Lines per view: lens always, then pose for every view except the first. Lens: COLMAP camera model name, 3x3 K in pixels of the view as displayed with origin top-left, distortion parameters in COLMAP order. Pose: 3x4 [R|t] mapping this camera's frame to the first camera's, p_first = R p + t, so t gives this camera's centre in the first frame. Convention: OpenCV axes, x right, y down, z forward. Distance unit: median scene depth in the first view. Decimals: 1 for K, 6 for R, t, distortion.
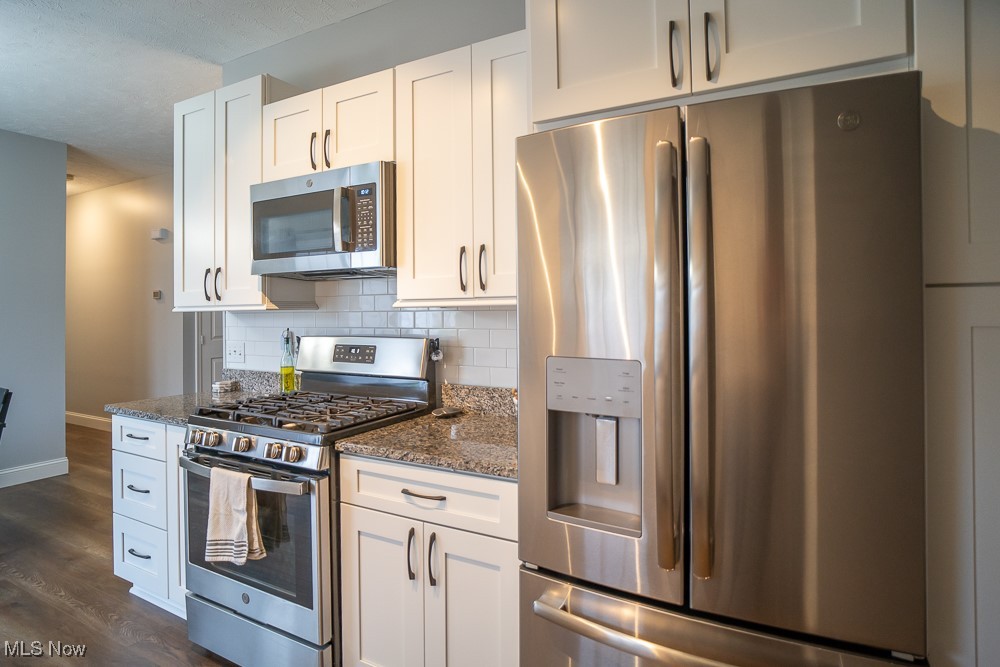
lens RADIAL K [[556.4, 0, 503.5], [0, 556.4, 301.6], [0, 0, 1]] dist [-0.037059, 0.001356]
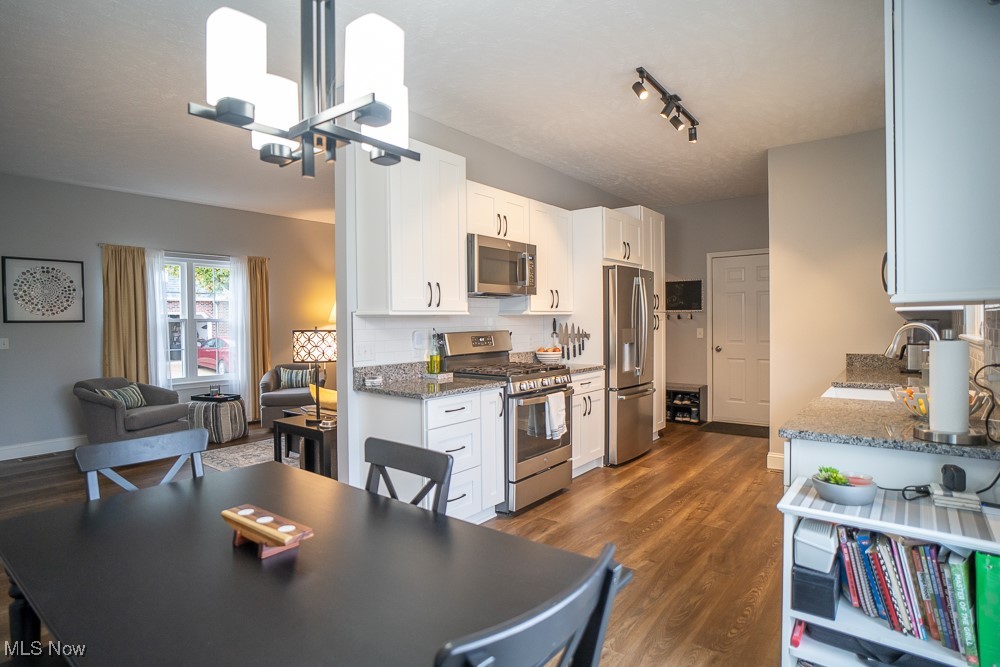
lens RADIAL K [[518.0, 0, 500.0], [0, 518.0, 333.5], [0, 0, 1]] dist [-0.001714, 0.000304]
pose [[0.163126, -0.017692, 0.986447, -2.130118], [-0.004518, 0.999815, 0.018679, 0.045630], [-0.986595, -0.007504, 0.163016, 0.783310]]
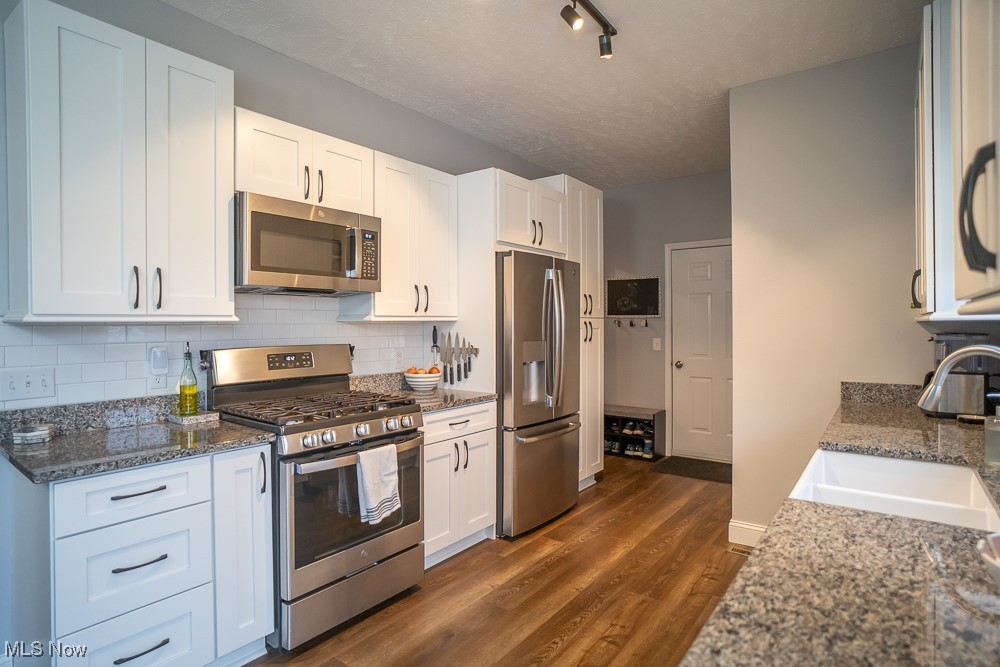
lens RADIAL K [[524.5, 0, 486.7], [0, 524.5, 330.5], [0, 0, 1]] dist [-0.018801, 0.000283]
pose [[0.165130, -0.003845, 0.986264, -1.450678], [-0.011055, 0.999922, 0.005750, 0.023605], [-0.986210, -0.011853, 0.165075, 0.488255]]
